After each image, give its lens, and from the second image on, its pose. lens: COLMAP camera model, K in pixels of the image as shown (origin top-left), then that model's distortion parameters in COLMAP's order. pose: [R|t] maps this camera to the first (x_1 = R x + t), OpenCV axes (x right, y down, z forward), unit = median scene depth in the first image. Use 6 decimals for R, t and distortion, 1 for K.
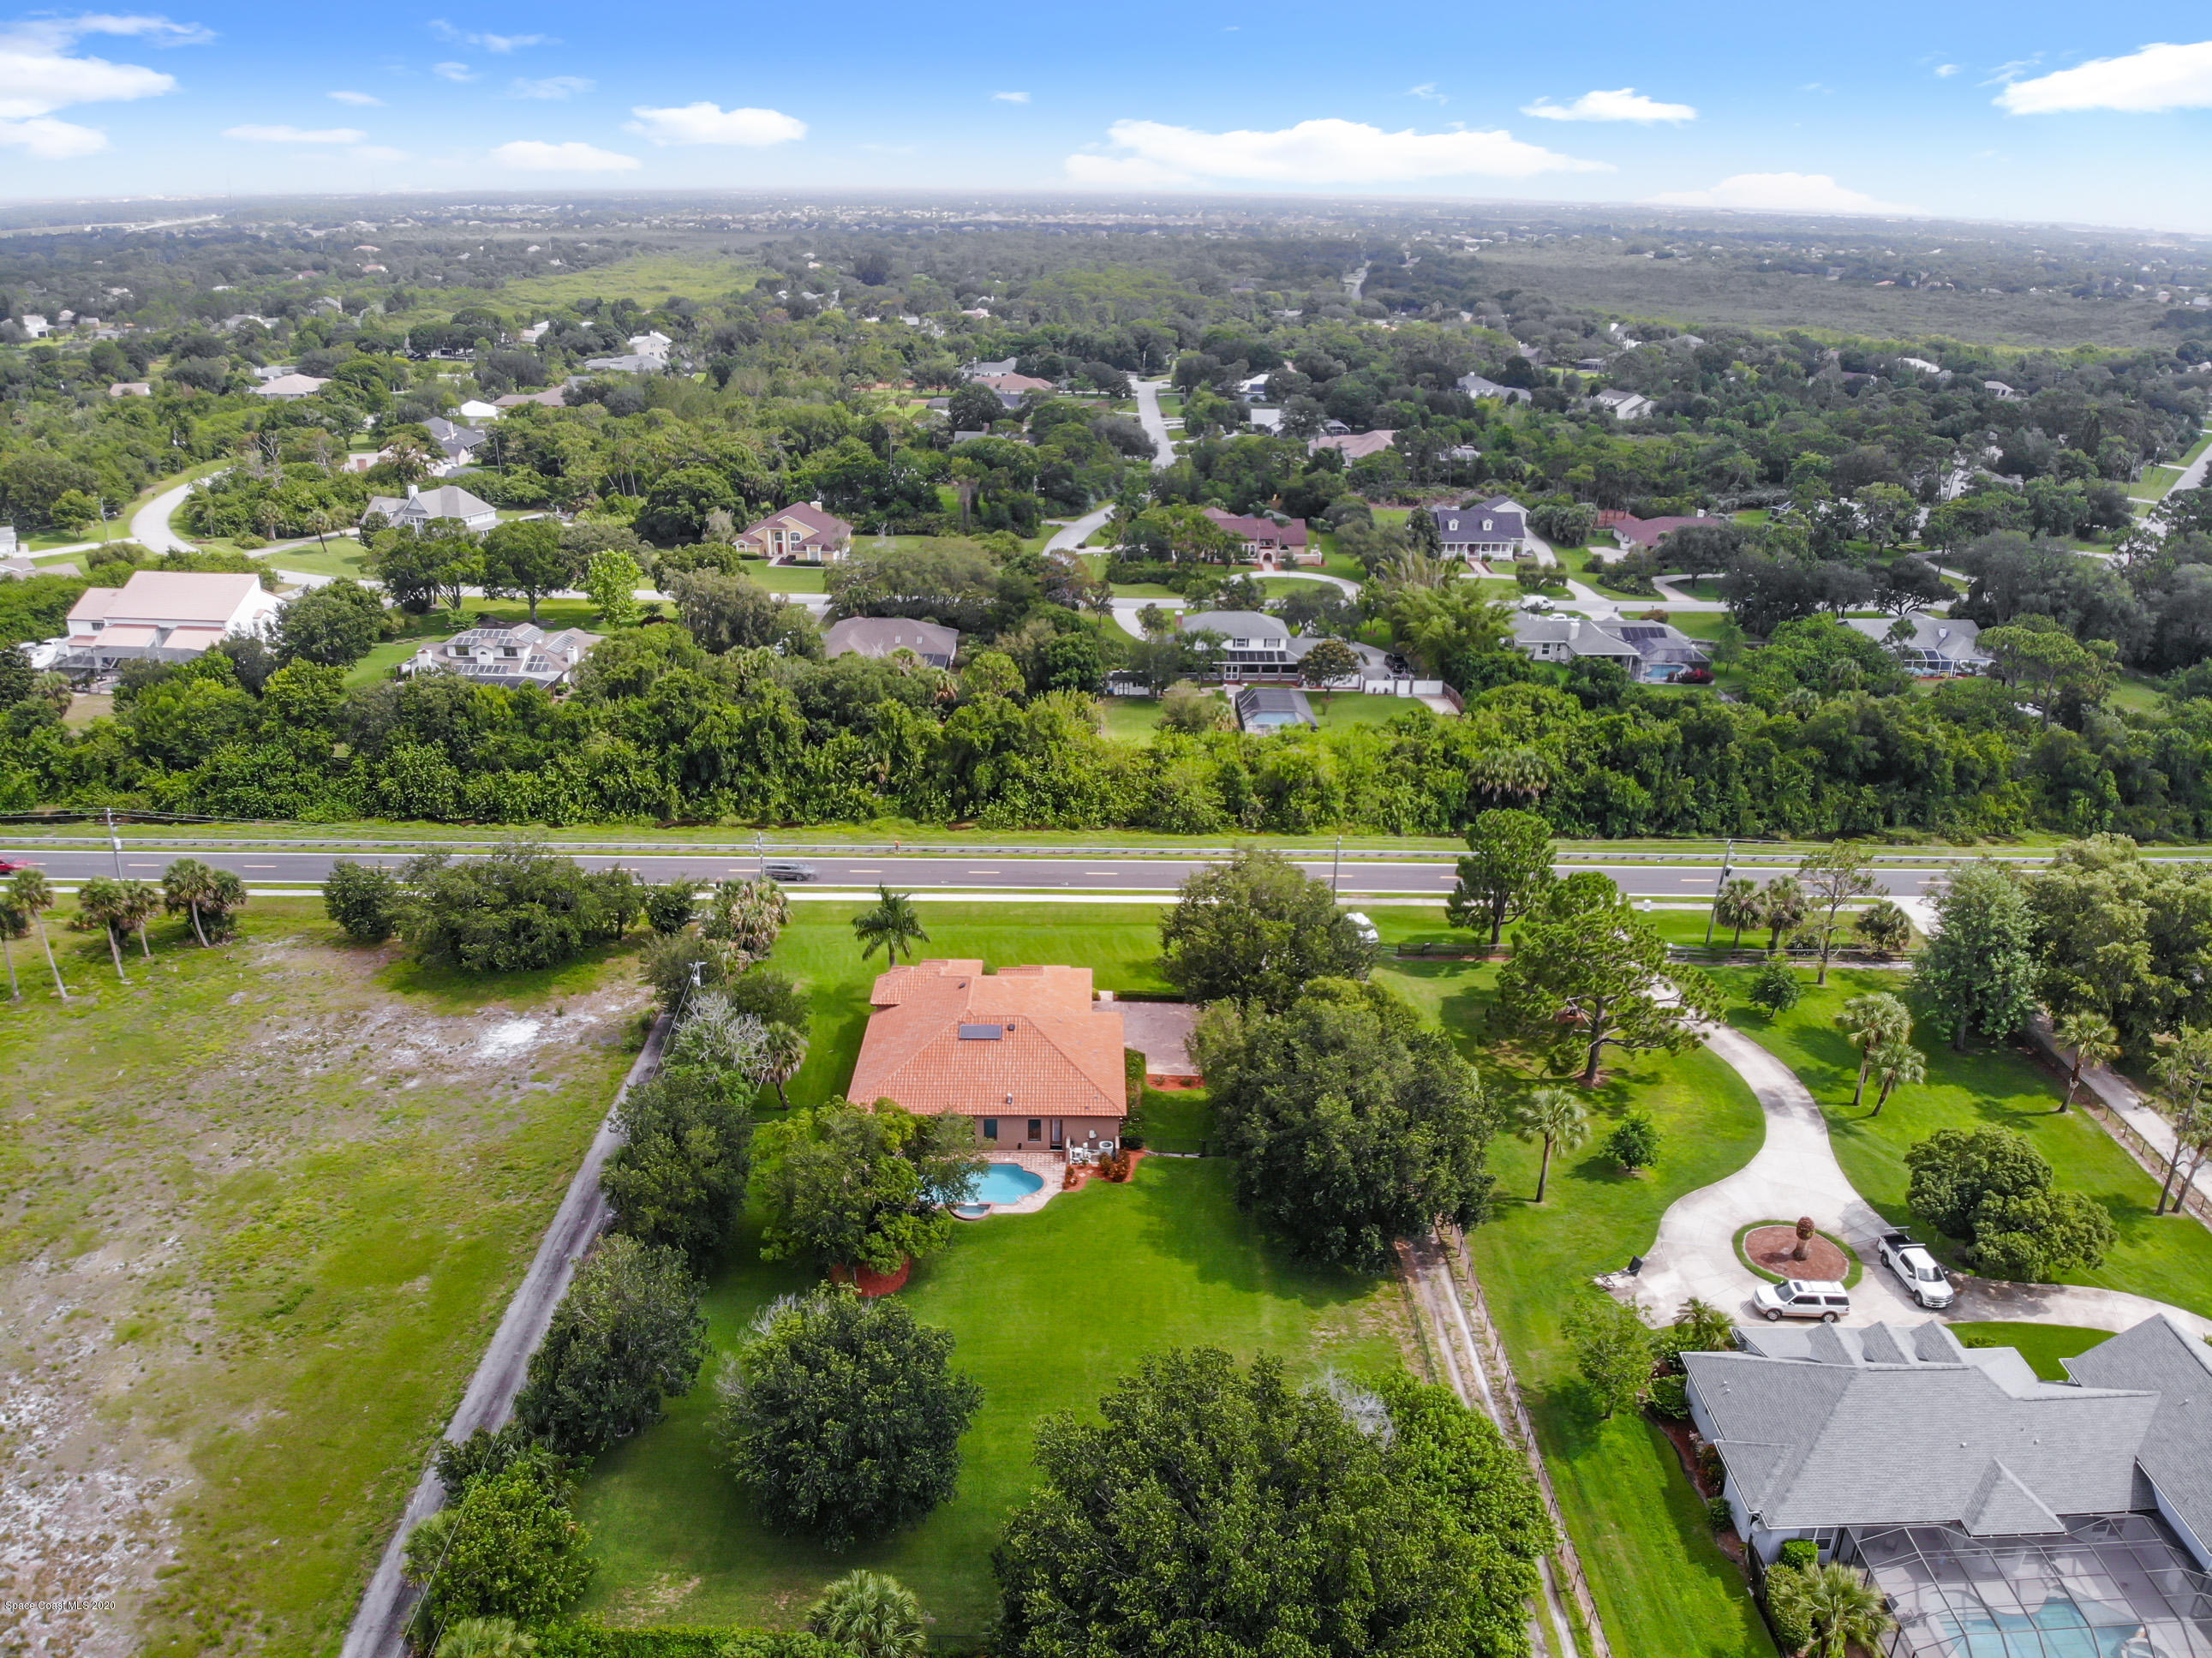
lens RADIAL K [[1685.7, 0, 1106.0], [0, 1685.7, 829.0], [0, 0, 1]] dist [0.220911, -0.533635]
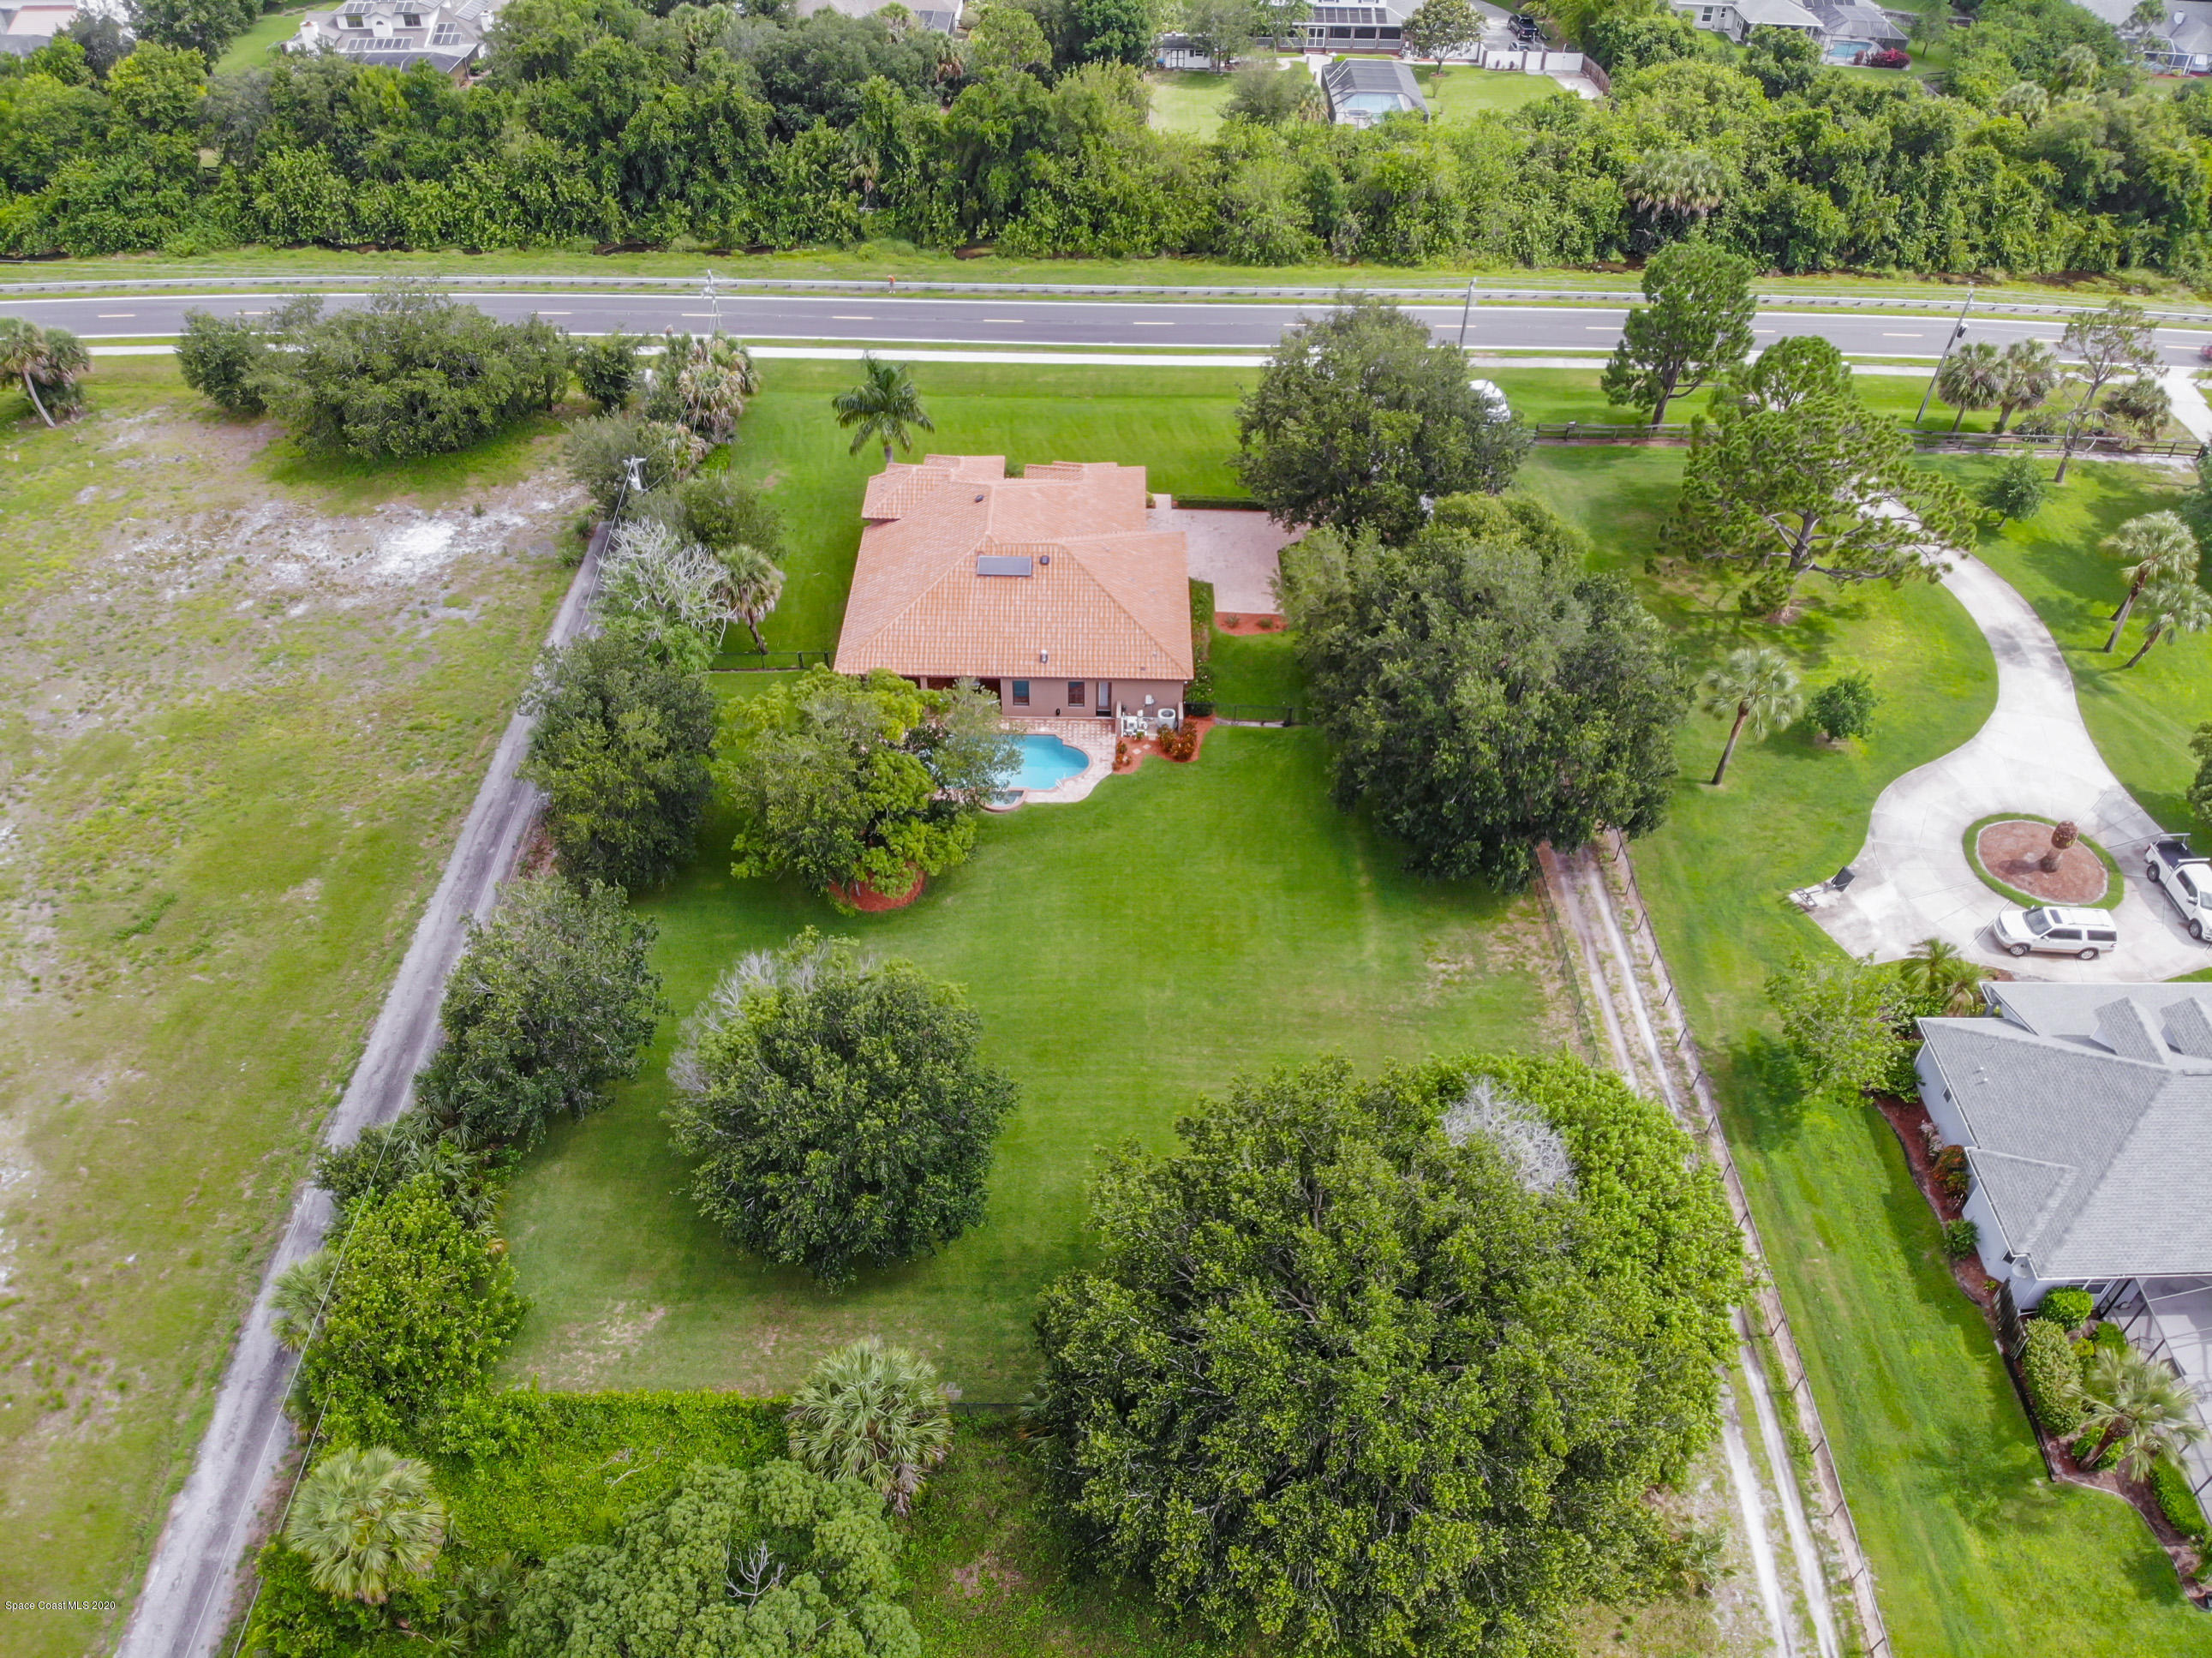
lens RADIAL K [[1693.3, 0, 1106.0], [0, 1693.3, 829.0], [0, 0, 1]] dist [0.062876, -0.195992]
pose [[0.999891, 0.007859, -0.012471, -0.015528], [-0.003151, 0.940430, 0.339973, -0.024220], [0.014400, -0.339897, 0.940352, 0.212791]]
